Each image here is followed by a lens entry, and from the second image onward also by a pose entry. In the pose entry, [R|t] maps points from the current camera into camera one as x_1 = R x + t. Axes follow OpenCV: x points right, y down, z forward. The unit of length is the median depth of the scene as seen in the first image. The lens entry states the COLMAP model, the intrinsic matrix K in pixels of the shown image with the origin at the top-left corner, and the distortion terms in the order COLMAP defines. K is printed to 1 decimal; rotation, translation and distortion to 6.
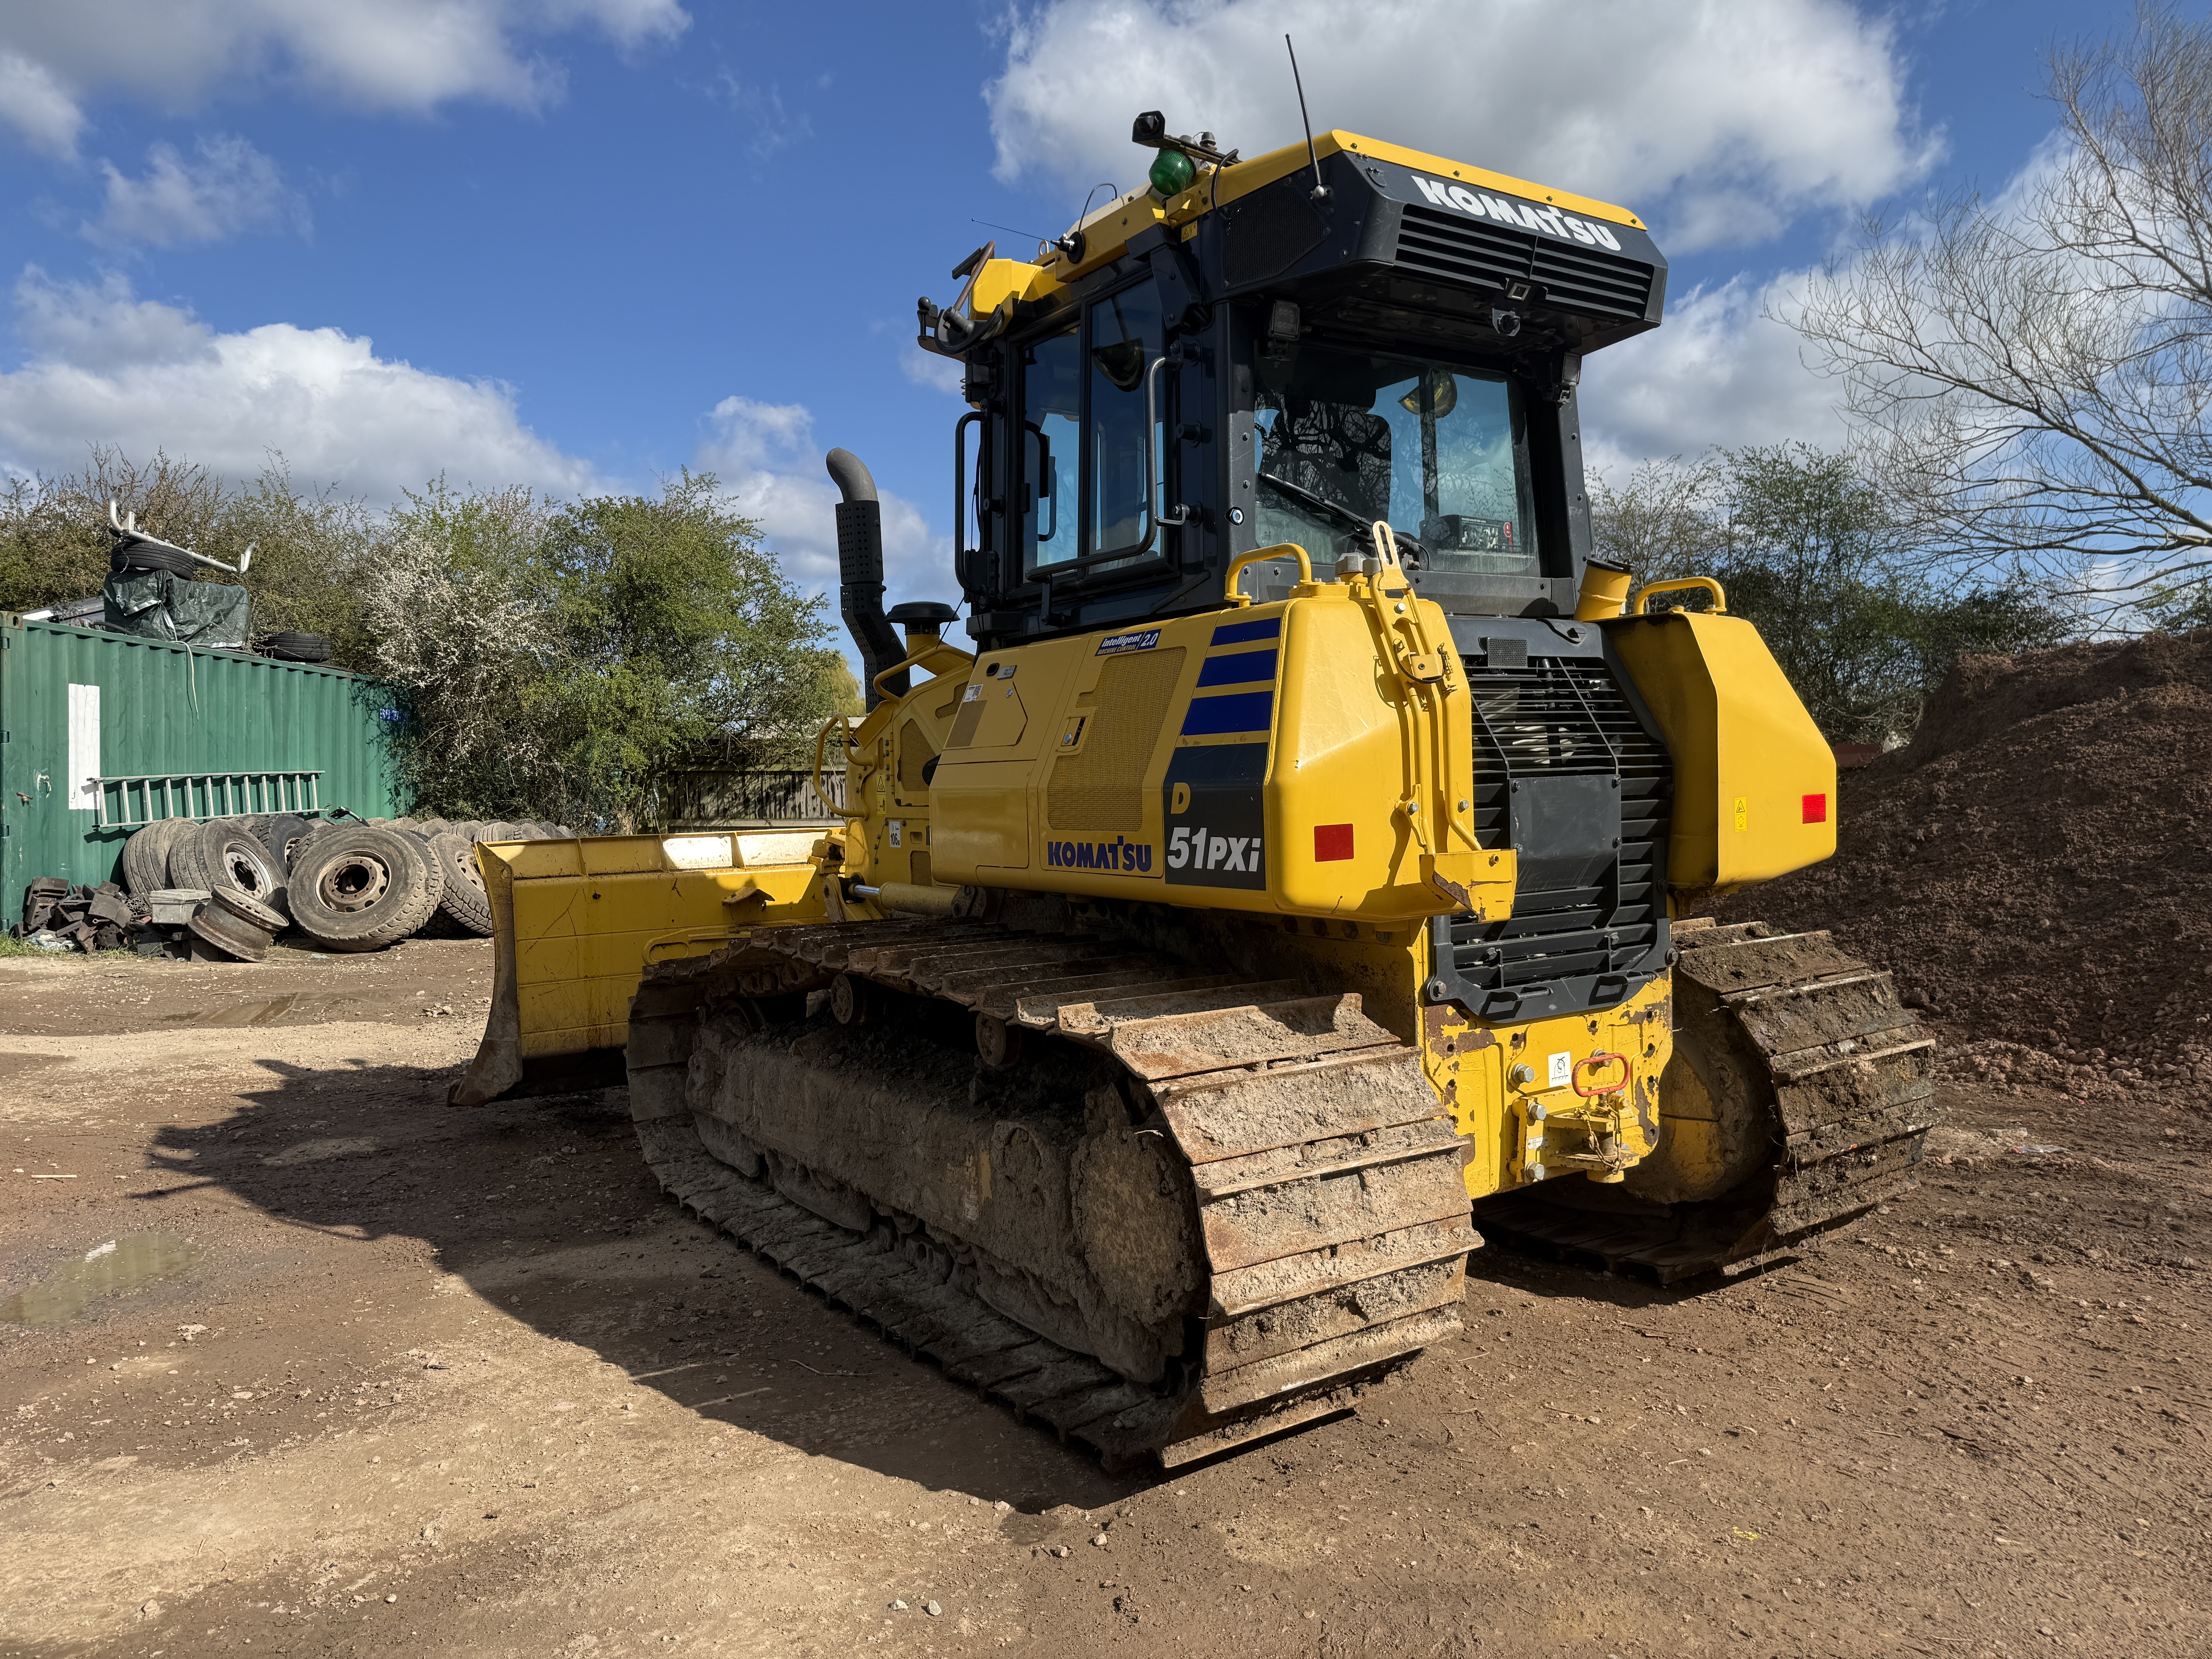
lens RADIAL K [[1545.7, 0, 1115.8], [0, 1545.7, 828.7], [0, 0, 1]] dist [0.056321, -0.063879]
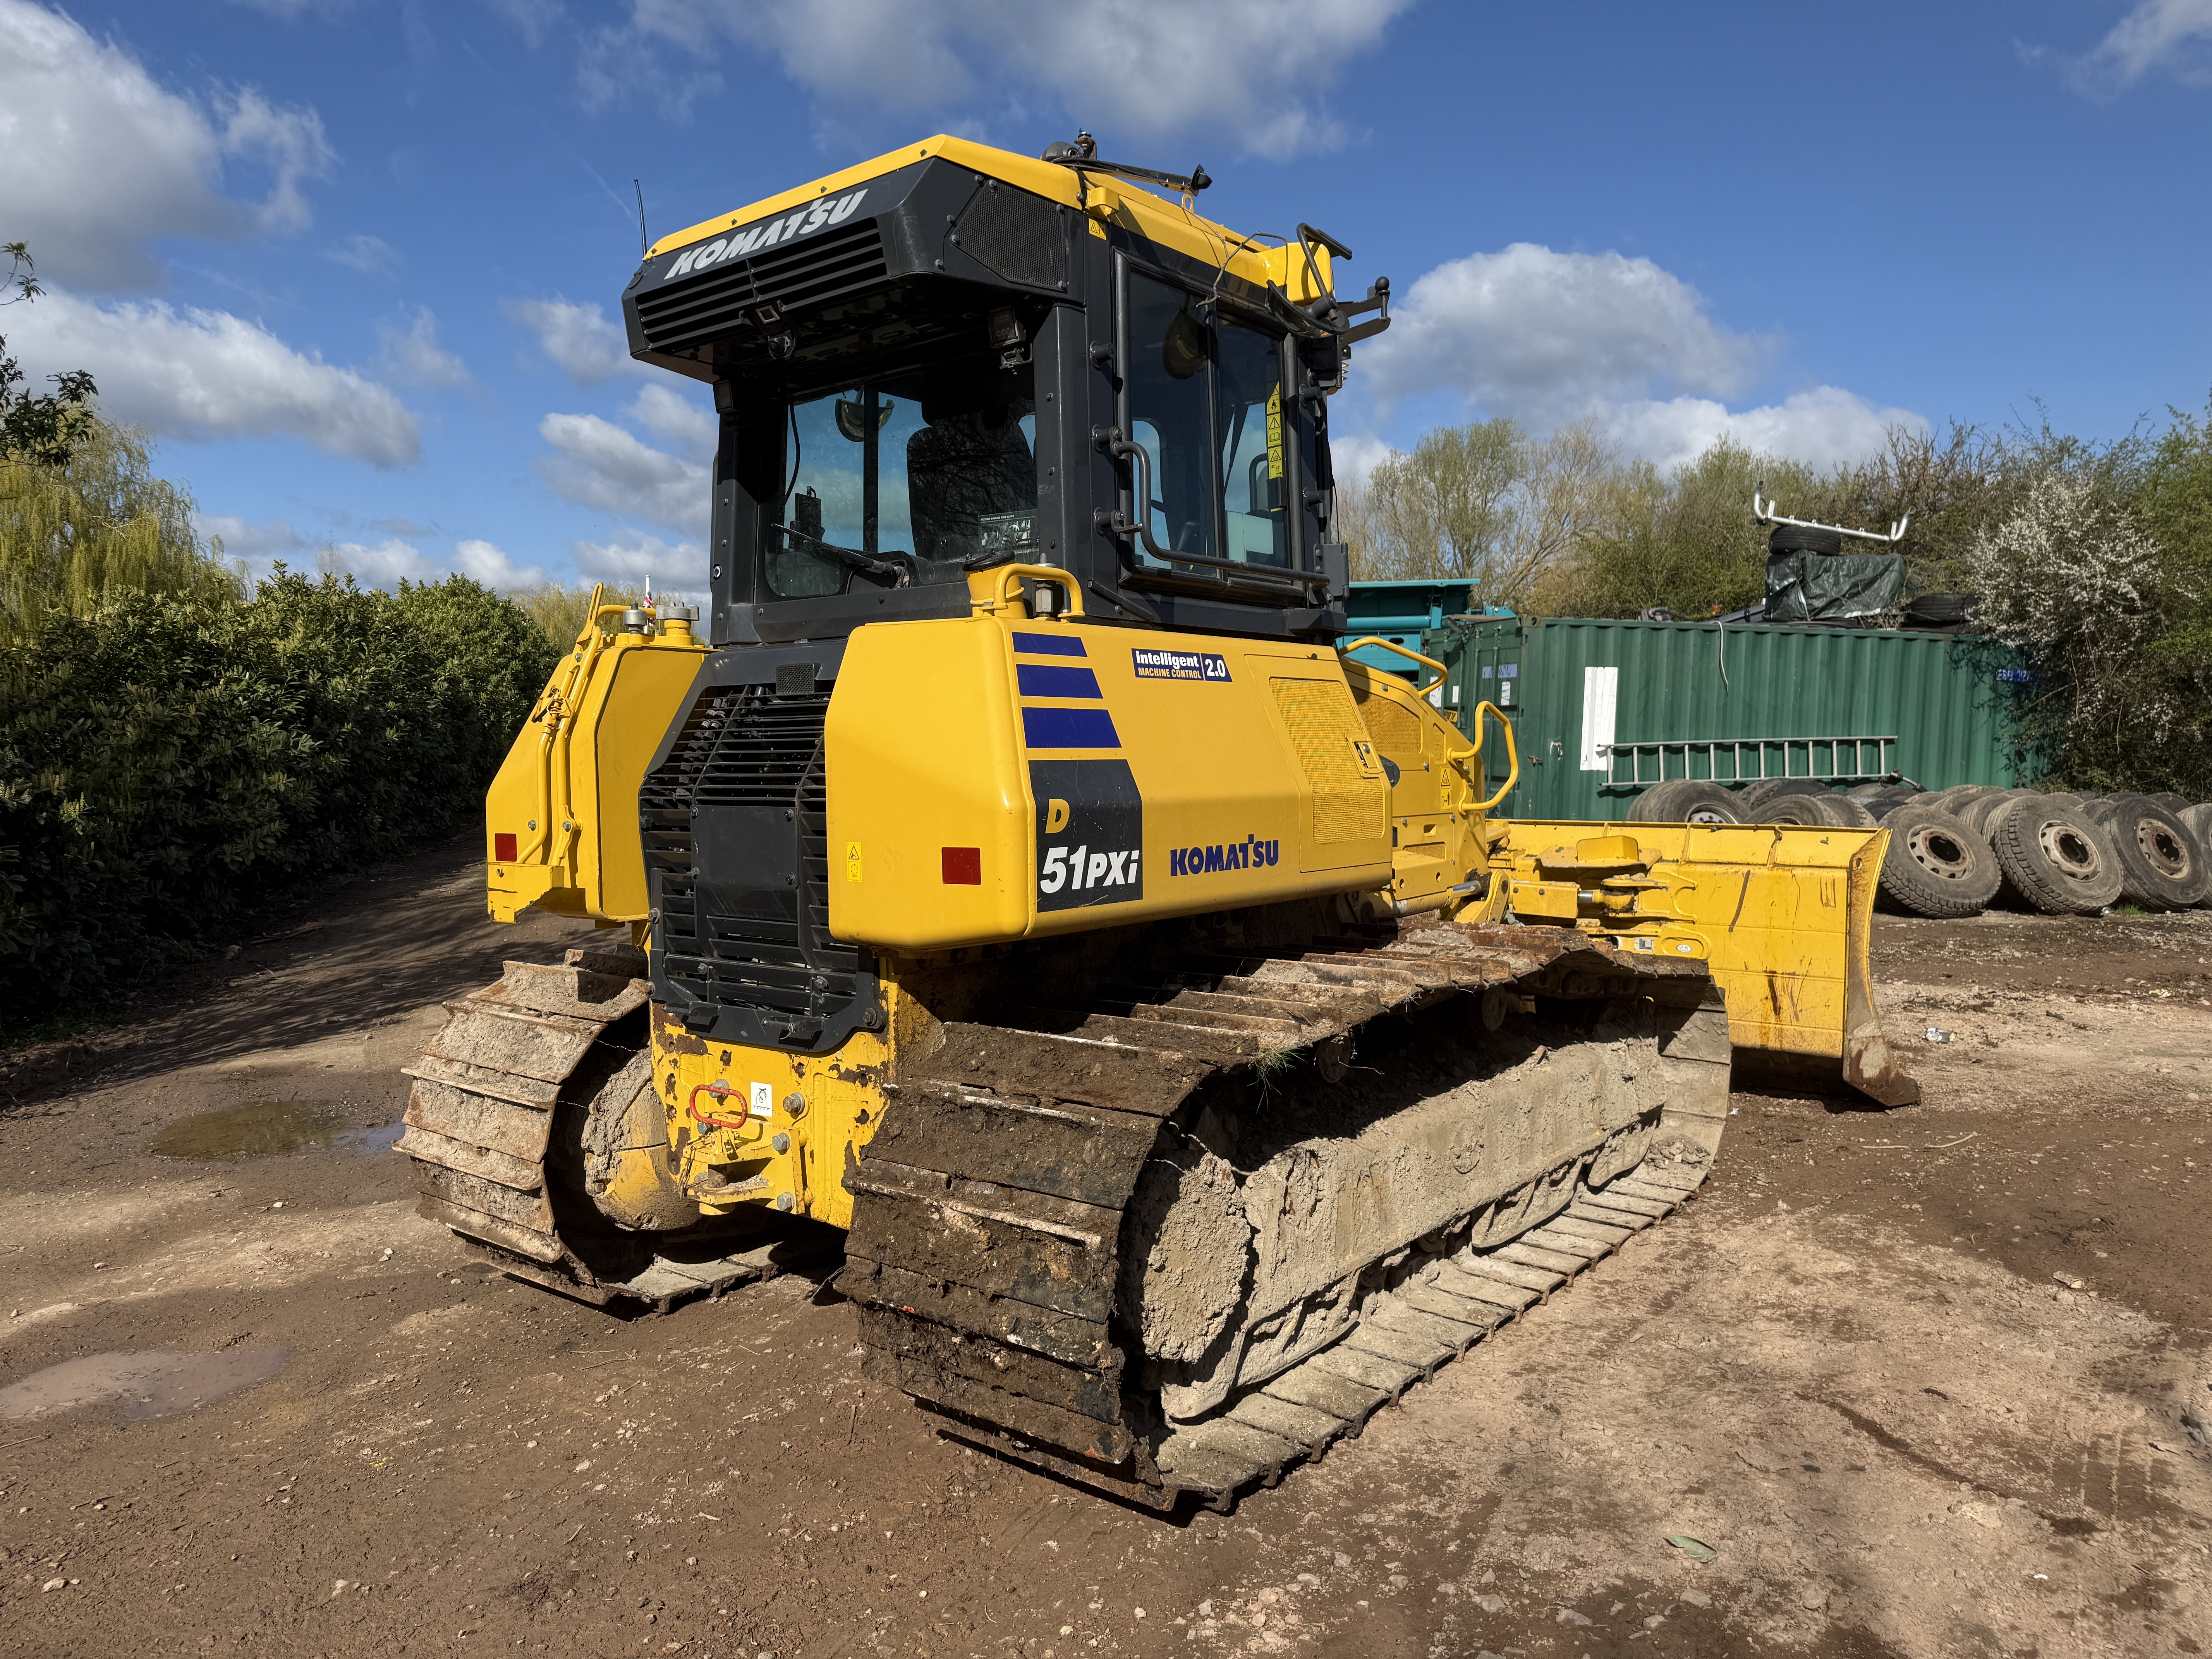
lens RADIAL K [[1572.0, 0, 1109.4], [0, 1572.0, 860.3], [0, 0, 1]] dist [0.032323, -0.005673]
pose [[0.296258, 0.082595, -0.951530, 1.326192], [-0.031486, 0.996557, 0.076700, -0.084663], [0.954589, 0.007237, 0.297839, 0.925918]]
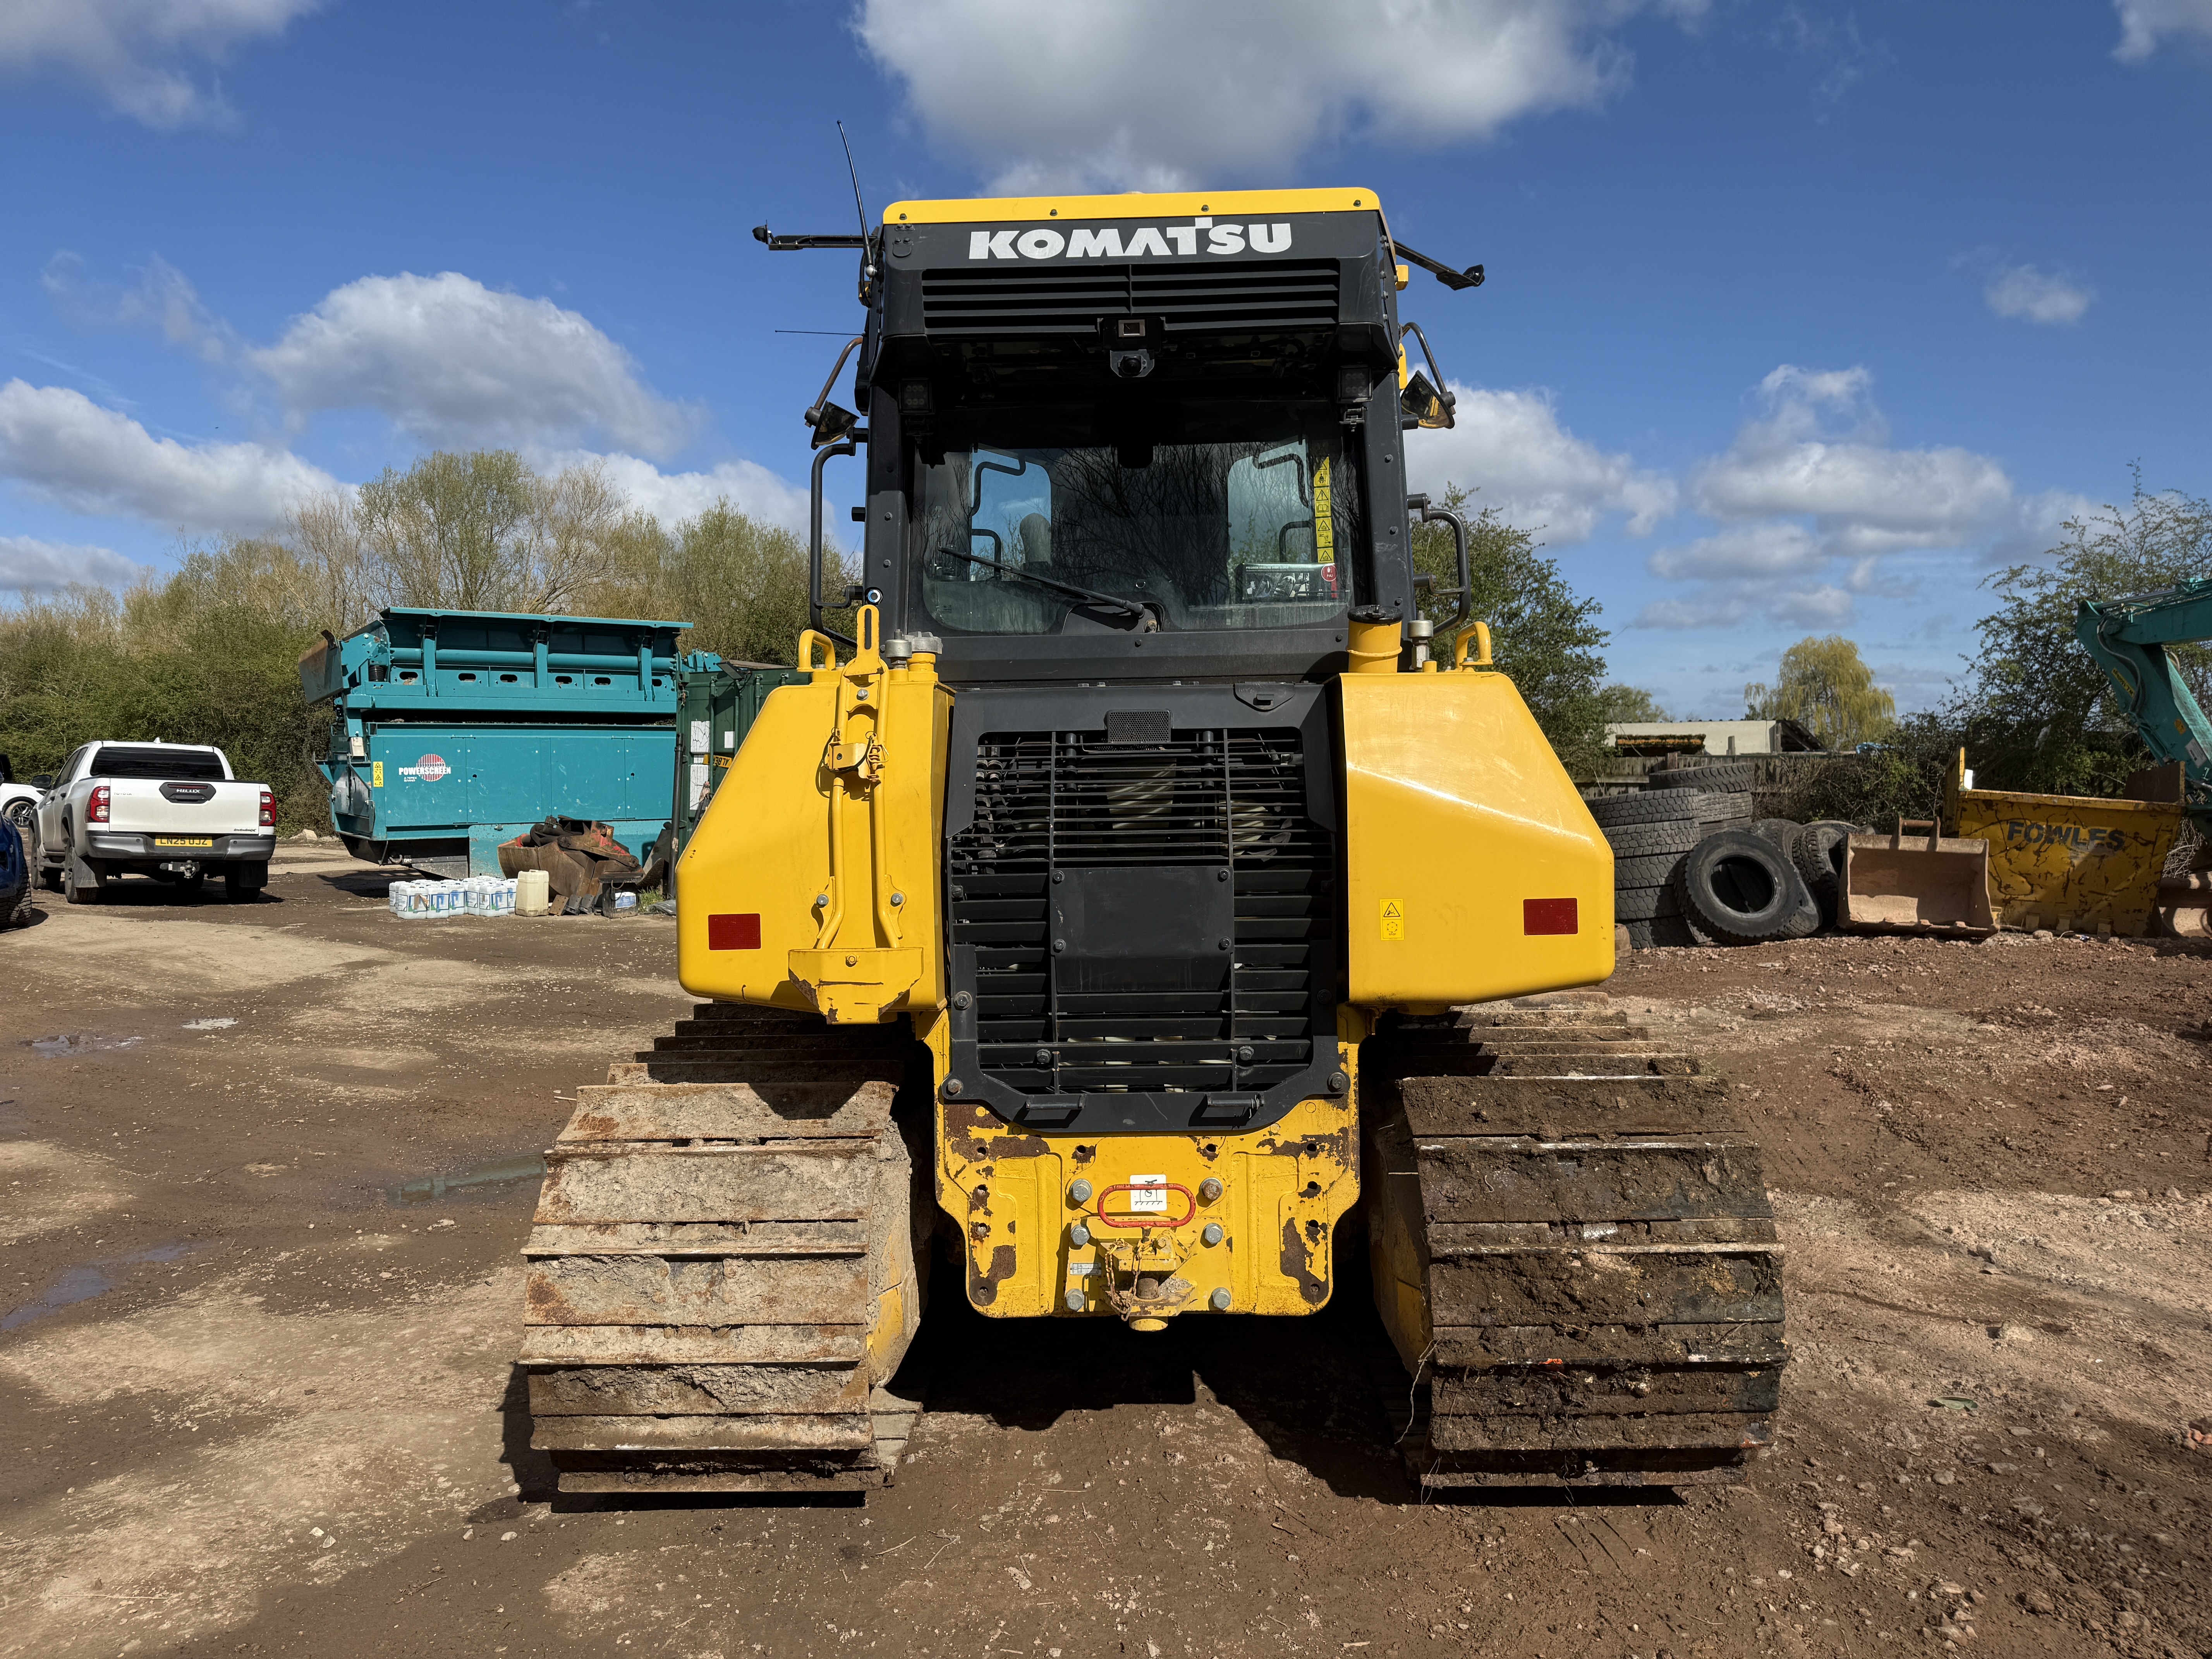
lens RADIAL K [[1541.3, 0, 1129.0], [0, 1541.3, 847.3], [0, 0, 1]] dist [0.074208, -0.110312]
pose [[0.818733, 0.035159, -0.573097, 0.794068], [-0.026993, 0.999377, 0.022749, -0.065674], [0.573539, -0.003156, 0.819172, 0.267507]]
